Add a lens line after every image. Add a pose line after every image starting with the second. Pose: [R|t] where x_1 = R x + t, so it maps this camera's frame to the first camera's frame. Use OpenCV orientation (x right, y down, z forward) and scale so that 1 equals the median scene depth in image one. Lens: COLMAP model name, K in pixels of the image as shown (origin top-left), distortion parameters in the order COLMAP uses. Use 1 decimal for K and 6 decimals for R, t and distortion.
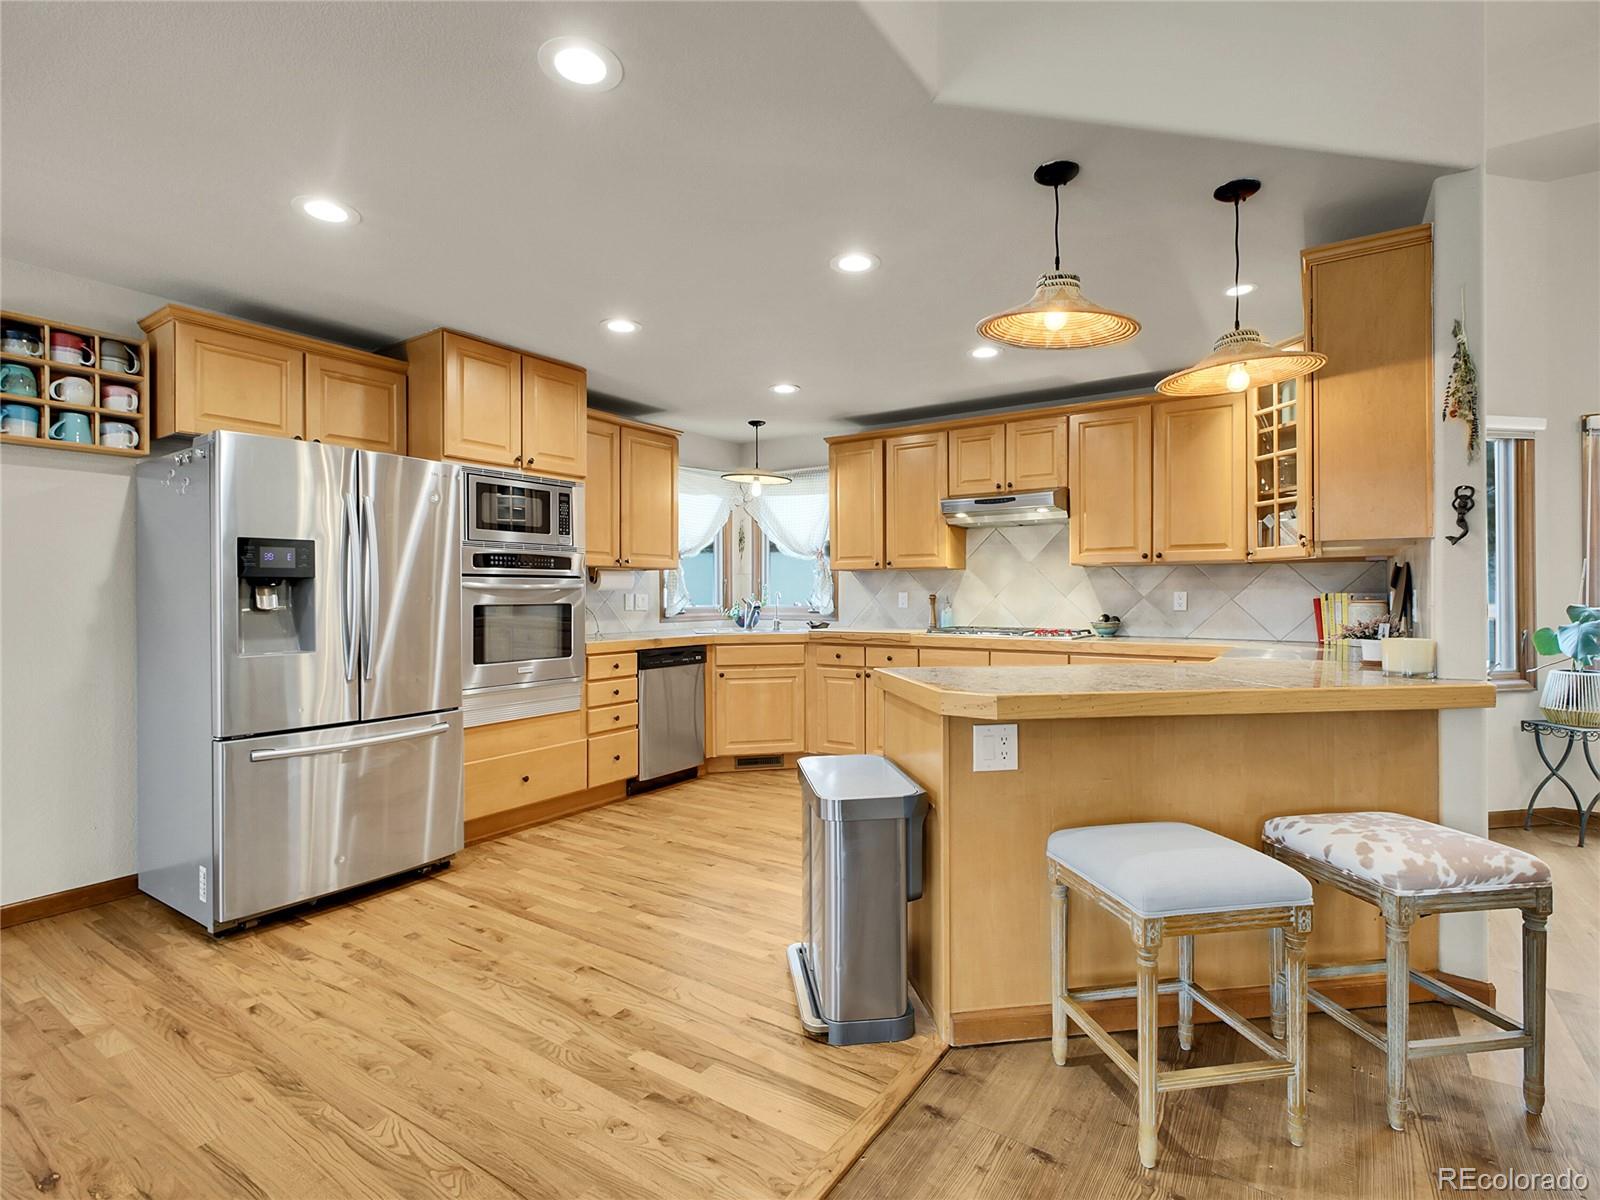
lens RADIAL K [[778.7, 0, 802.3], [0, 778.7, 593.1], [0, 0, 1]] dist [0.001959, -0.000252]
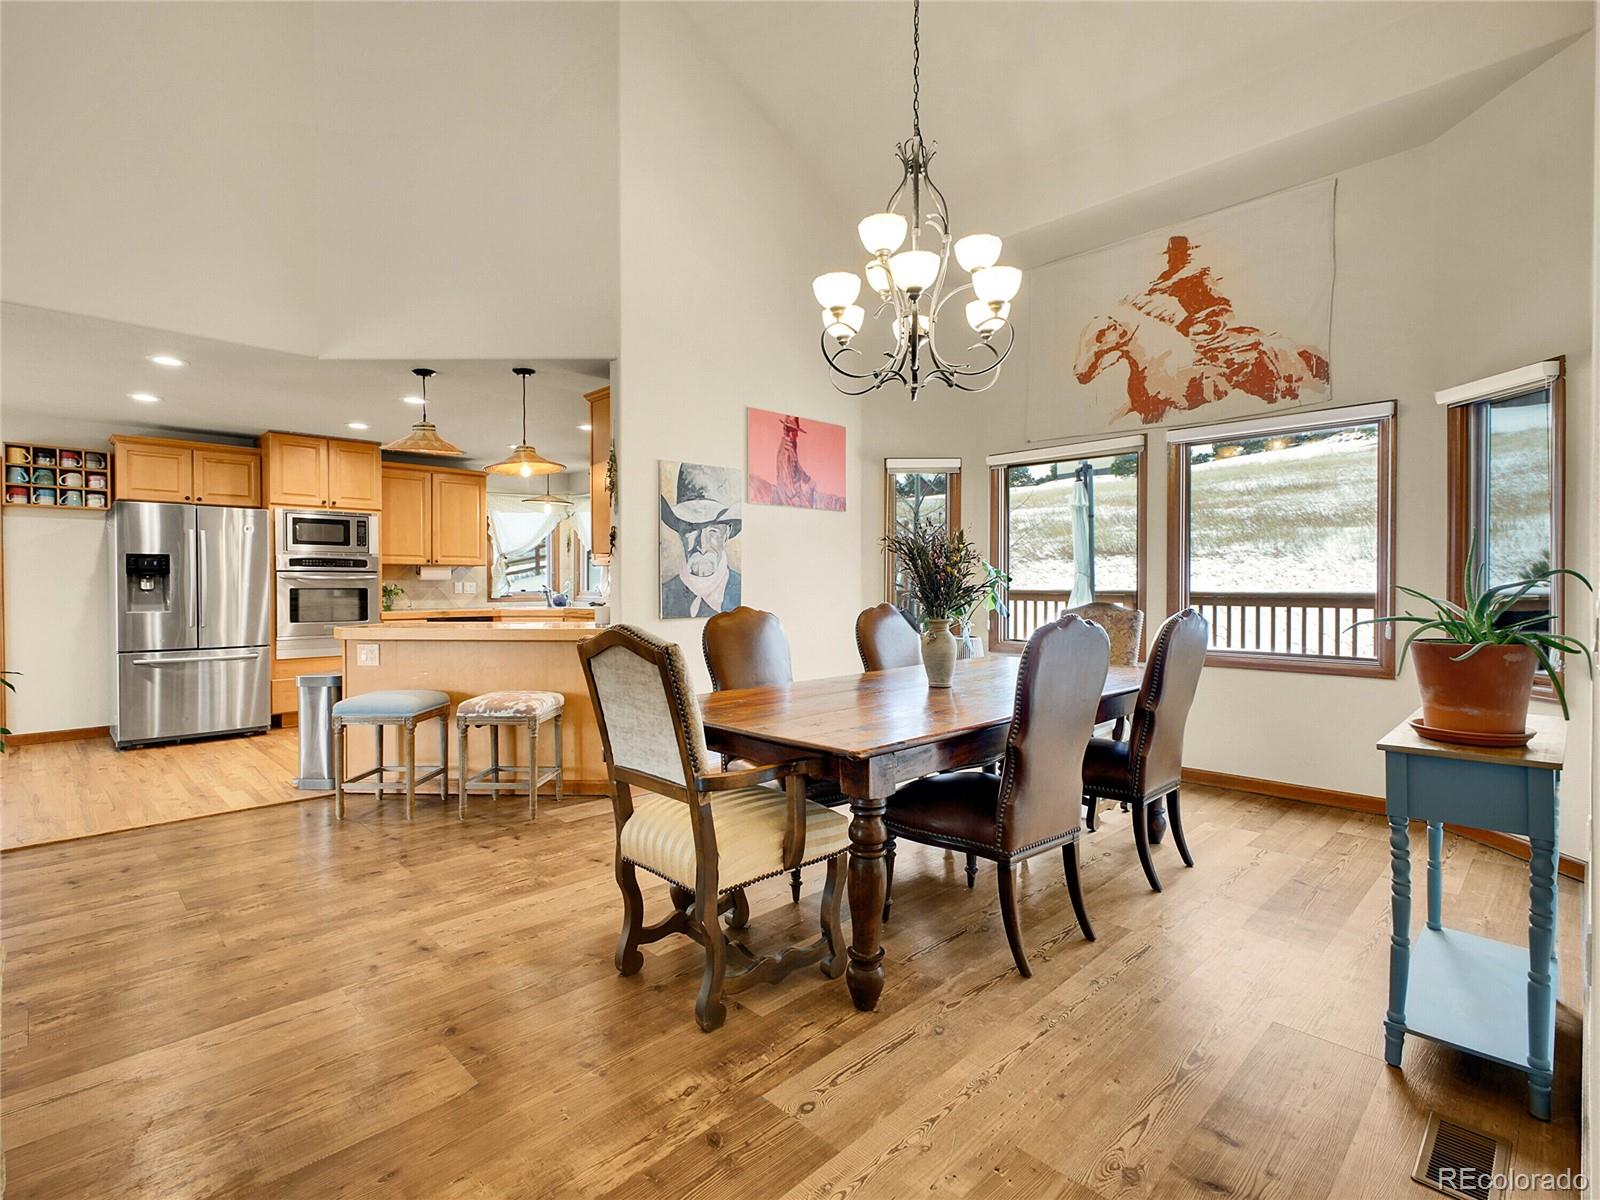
lens RADIAL K [[778.7, 0, 802.3], [0, 778.7, 593.1], [0, 0, 1]] dist [0.001959, -0.000252]
pose [[0.981108, 0.005074, -0.193395, 1.227447], [-0.002667, 0.999916, 0.012703, 0.001261], [0.193443, -0.011947, 0.981039, -0.574436]]
